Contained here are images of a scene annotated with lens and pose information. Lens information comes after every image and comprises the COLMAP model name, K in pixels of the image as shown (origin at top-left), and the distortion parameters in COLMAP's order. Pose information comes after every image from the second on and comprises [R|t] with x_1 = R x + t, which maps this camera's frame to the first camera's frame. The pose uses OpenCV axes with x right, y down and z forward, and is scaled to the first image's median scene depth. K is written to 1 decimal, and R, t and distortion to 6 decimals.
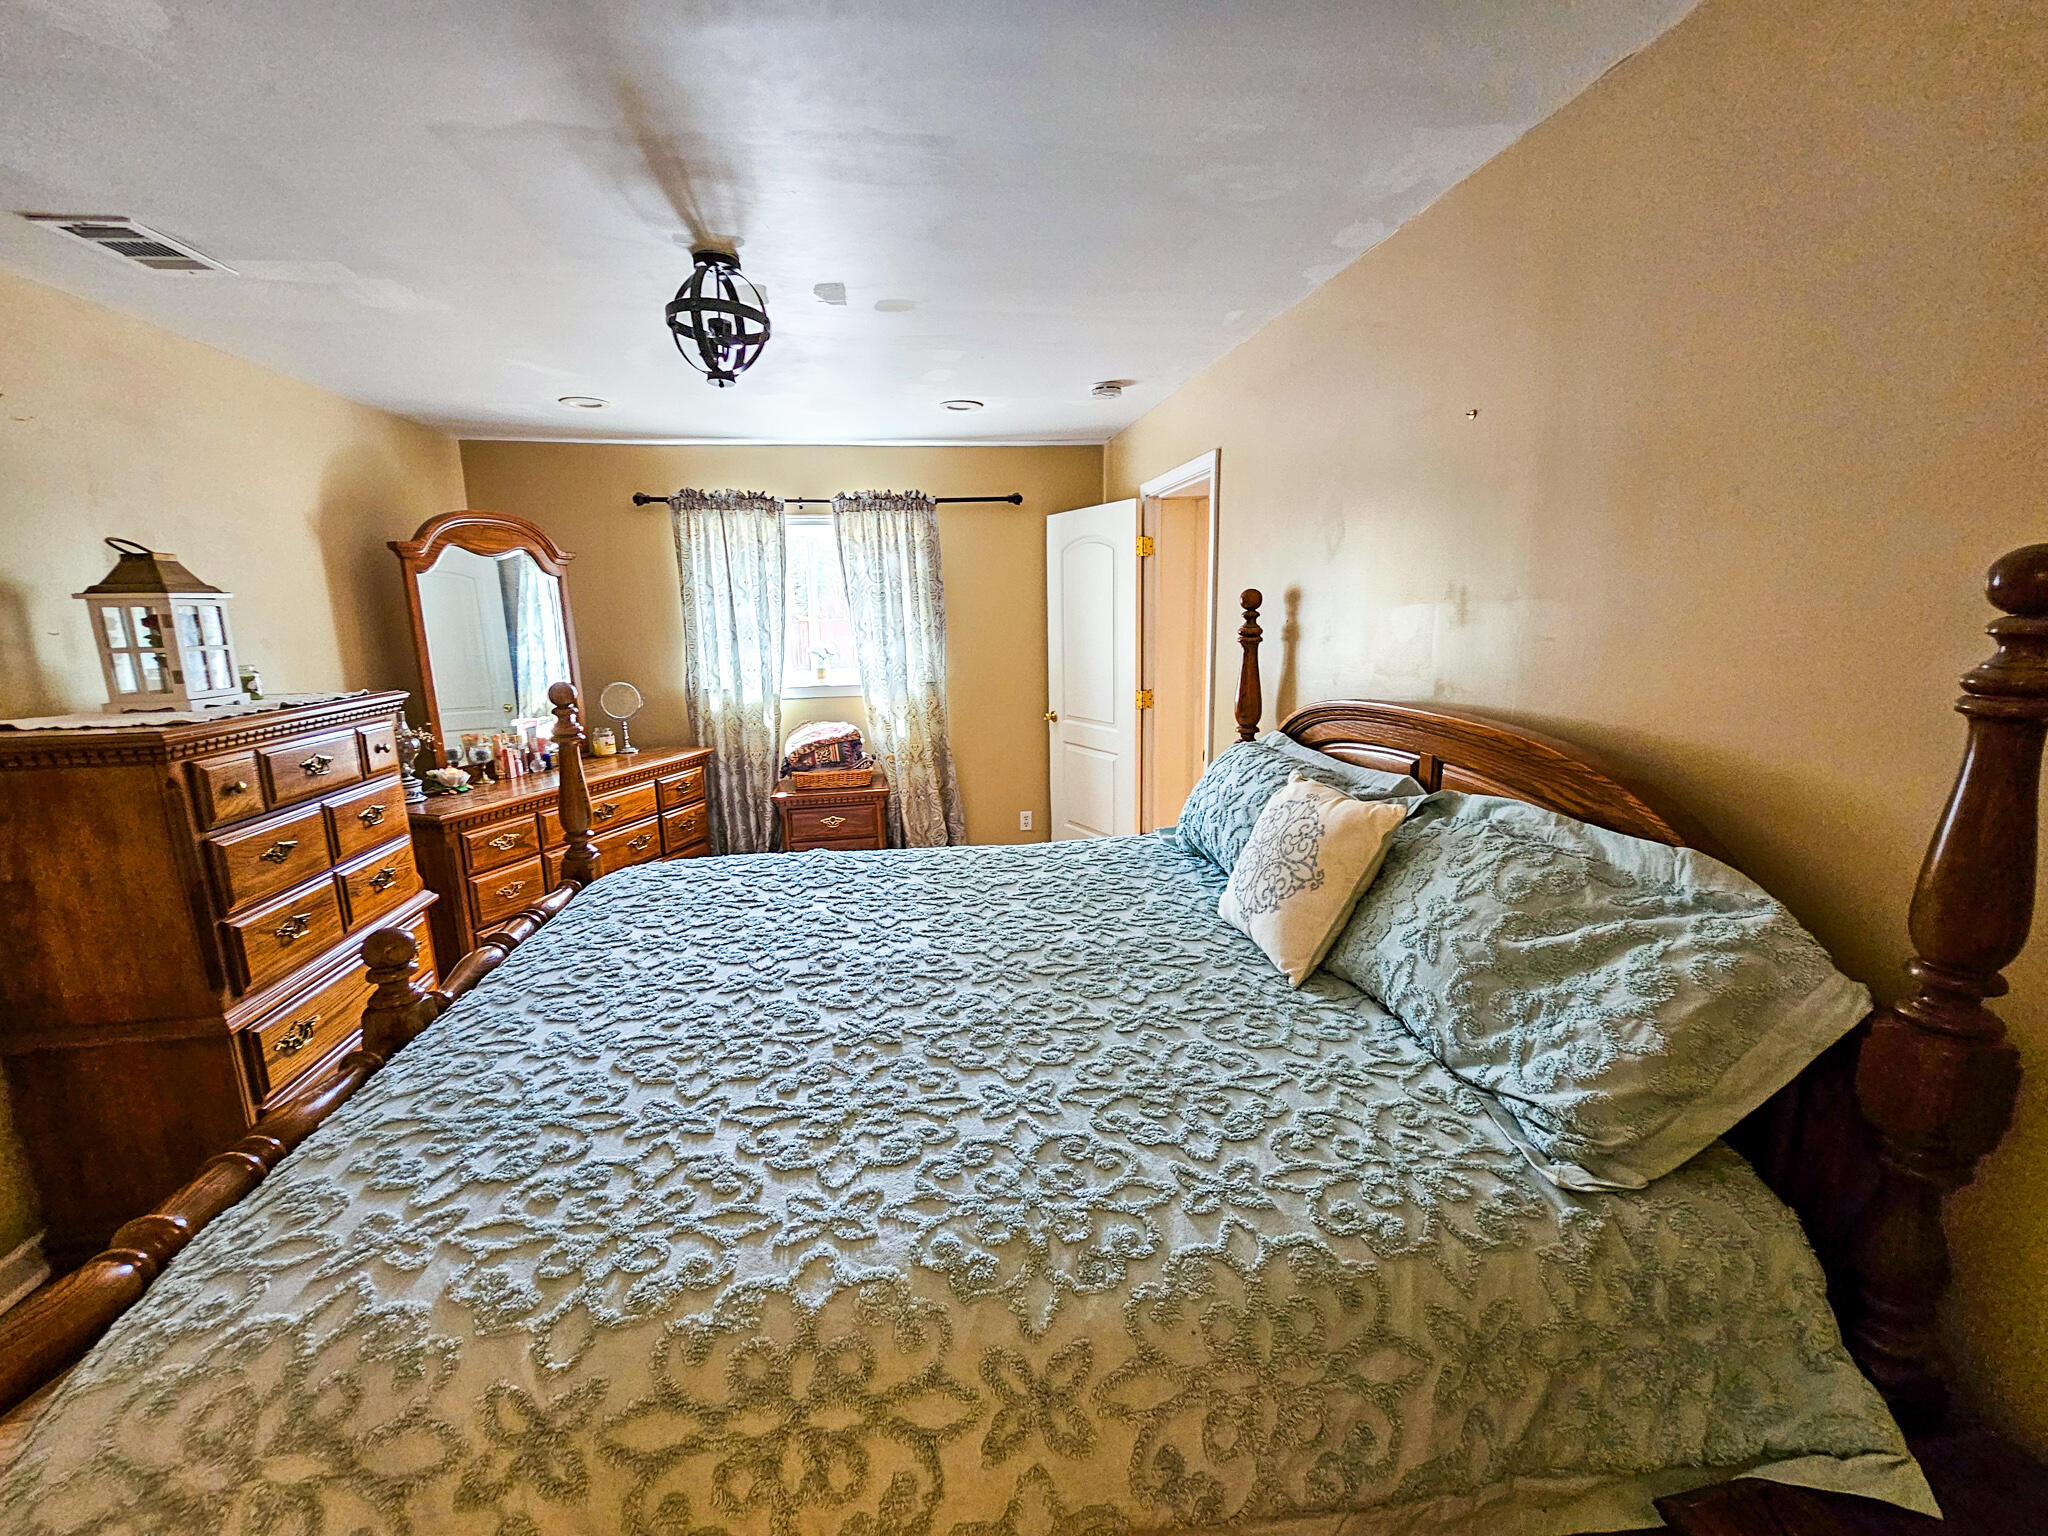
lens RADIAL K [[841.3, 0, 1021.0], [0, 841.3, 769.0], [0, 0, 1]] dist [-0.001632, 0.000188]
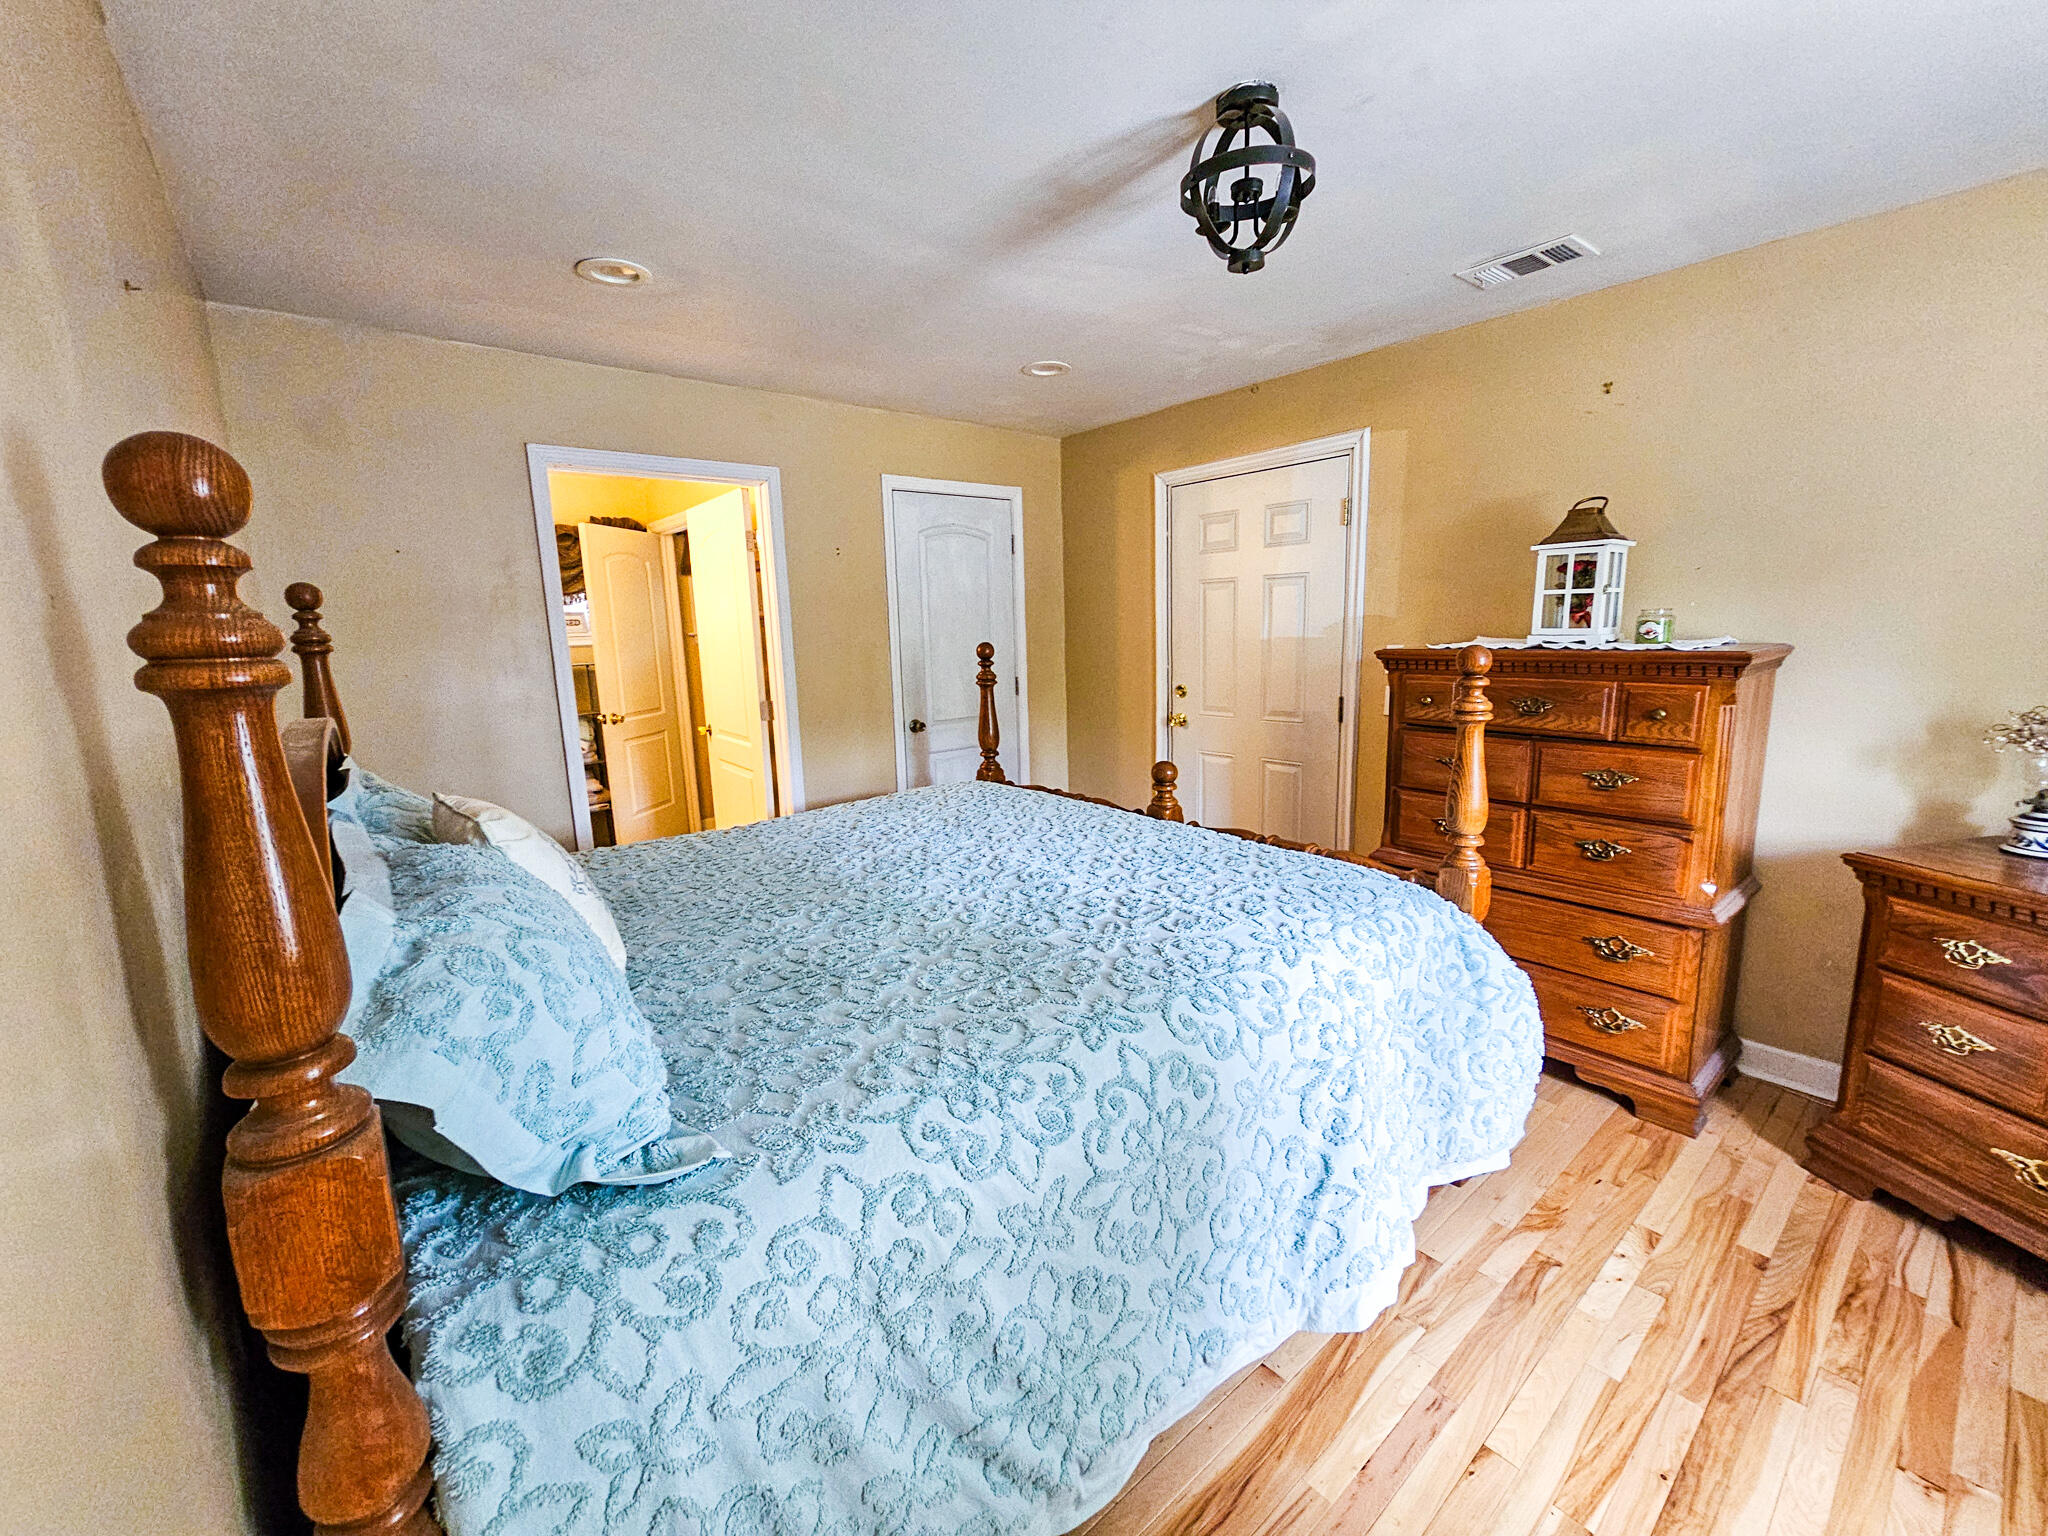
lens RADIAL K [[841.3, 0, 1016.7], [0, 841.3, 767.3], [0, 0, 1]] dist [-0.001632, 0.000188]
pose [[-0.865740, 0.133036, -0.482489, 0.330337], [-0.047904, 0.937574, 0.344471, -0.361446], [0.498196, 0.321335, -0.805322, 2.113115]]
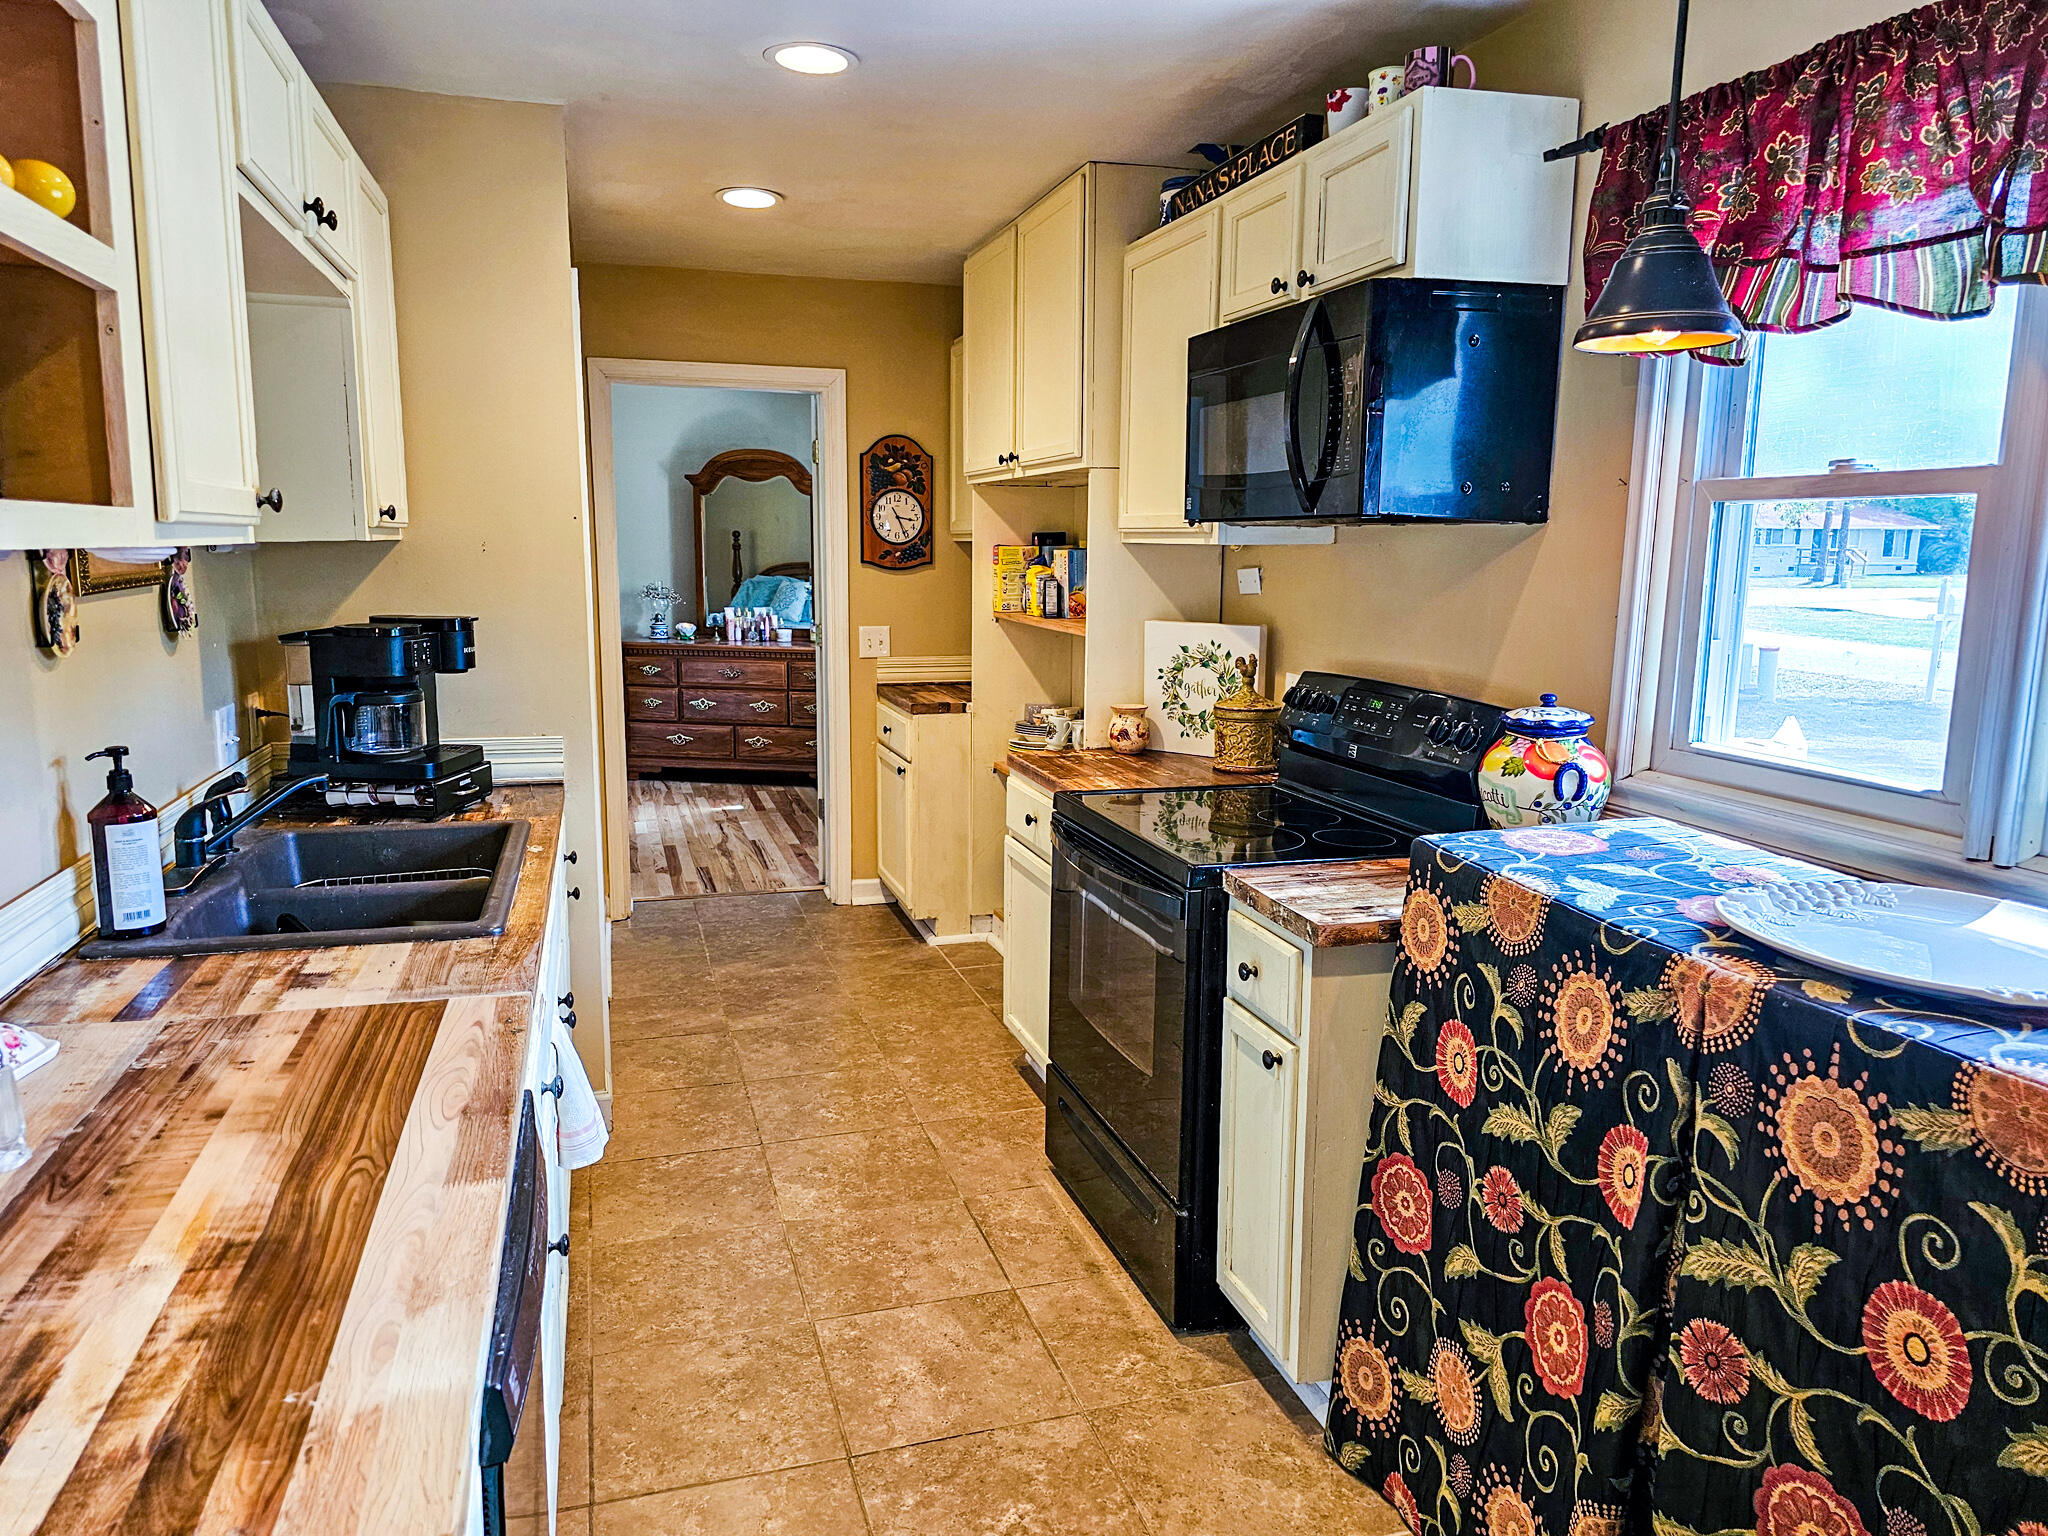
lens RADIAL K [[1389.7, 0, 1025.9], [0, 1389.7, 770.1], [0, 0, 1]] dist [0.043989, -0.038319]
pose [[0.128493, 0.185888, -0.974133, 3.811311], [-0.196145, 0.967635, 0.158776, -0.533832], [0.972120, 0.170670, 0.160795, 2.490340]]
